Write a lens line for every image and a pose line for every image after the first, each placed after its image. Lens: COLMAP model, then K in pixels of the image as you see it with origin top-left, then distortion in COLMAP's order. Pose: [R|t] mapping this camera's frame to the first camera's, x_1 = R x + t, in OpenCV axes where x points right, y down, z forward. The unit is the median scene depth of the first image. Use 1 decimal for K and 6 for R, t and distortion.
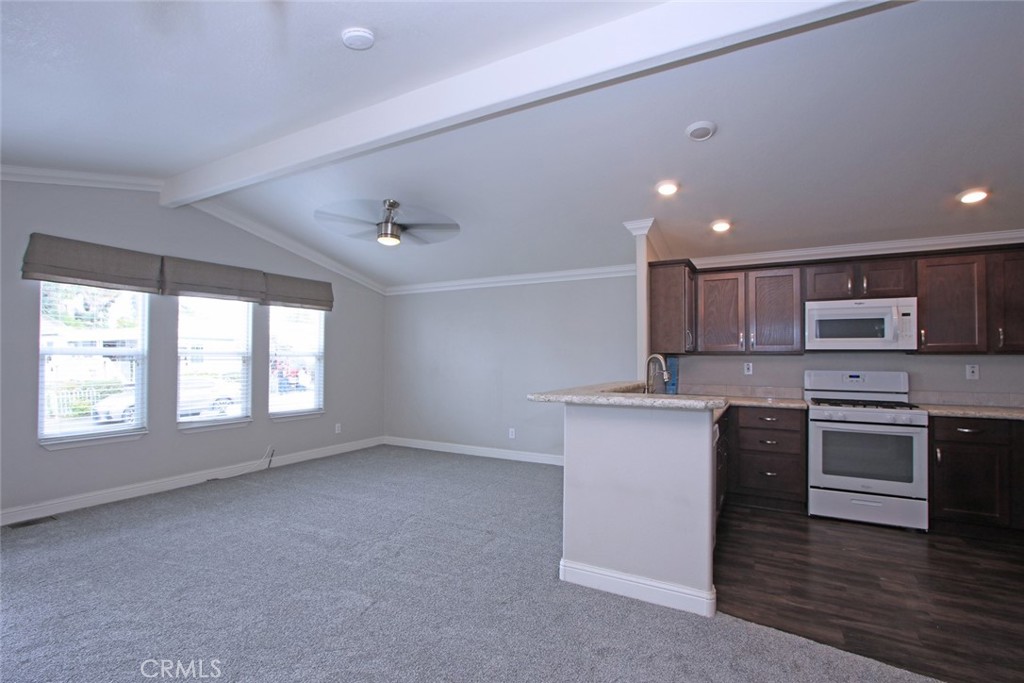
lens RADIAL K [[490.2, 0, 511.3], [0, 490.2, 348.1], [0, 0, 1]] dist [-0.024760, 0.000680]
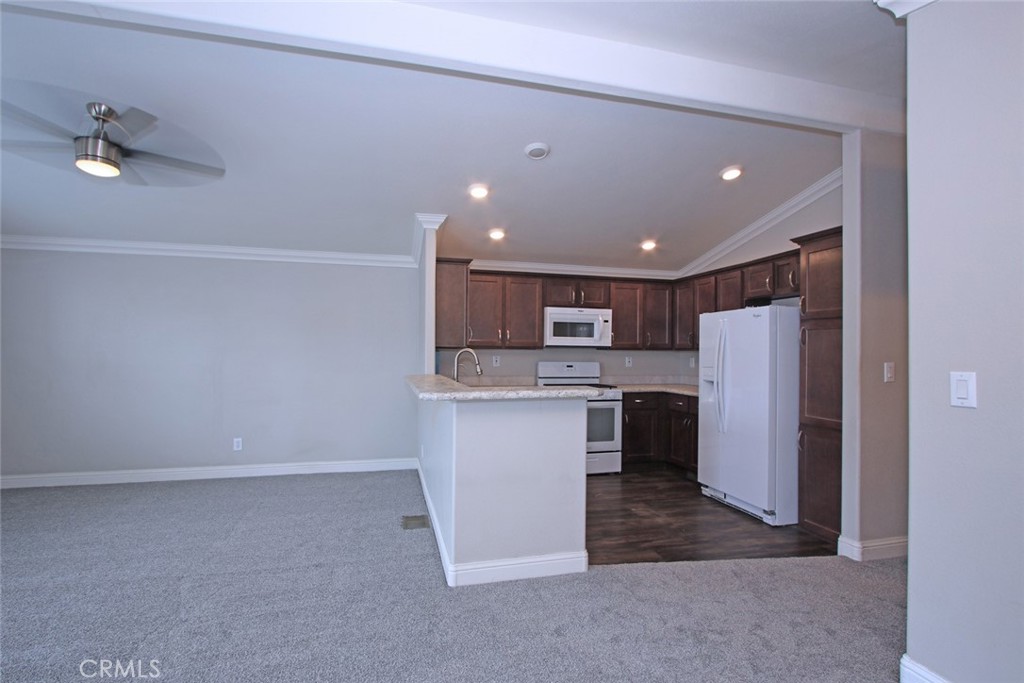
lens RADIAL K [[475.7, 0, 533.9], [0, 475.7, 351.6], [0, 0, 1]] dist [-0.024250, 0.000635]
pose [[0.703093, 0.001836, 0.711095, -0.283333], [-0.019065, 0.999686, 0.016269, 0.000124], [-0.710842, -0.024995, 0.702907, 0.161705]]
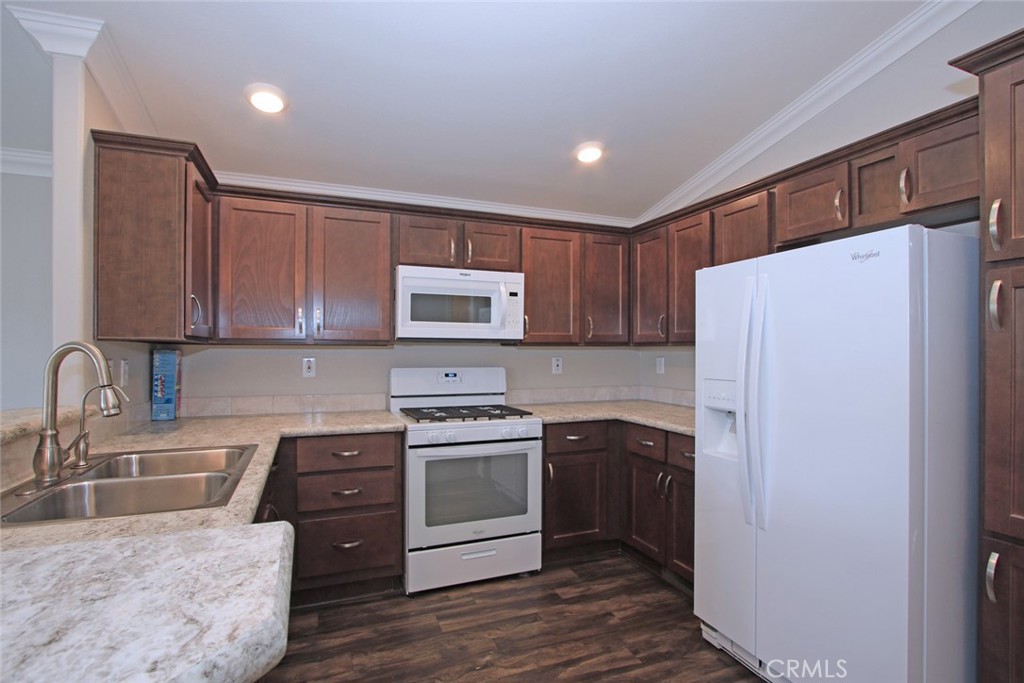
lens RADIAL K [[472.8, 0, 516.2], [0, 472.8, 350.2], [0, 0, 1]] dist [-0.021041, 0.000923]
pose [[0.626237, -0.003447, 0.779625, 0.206965], [-0.014674, 0.999761, 0.016207, 0.007659], [-0.779495, -0.021590, 0.626037, 0.473616]]
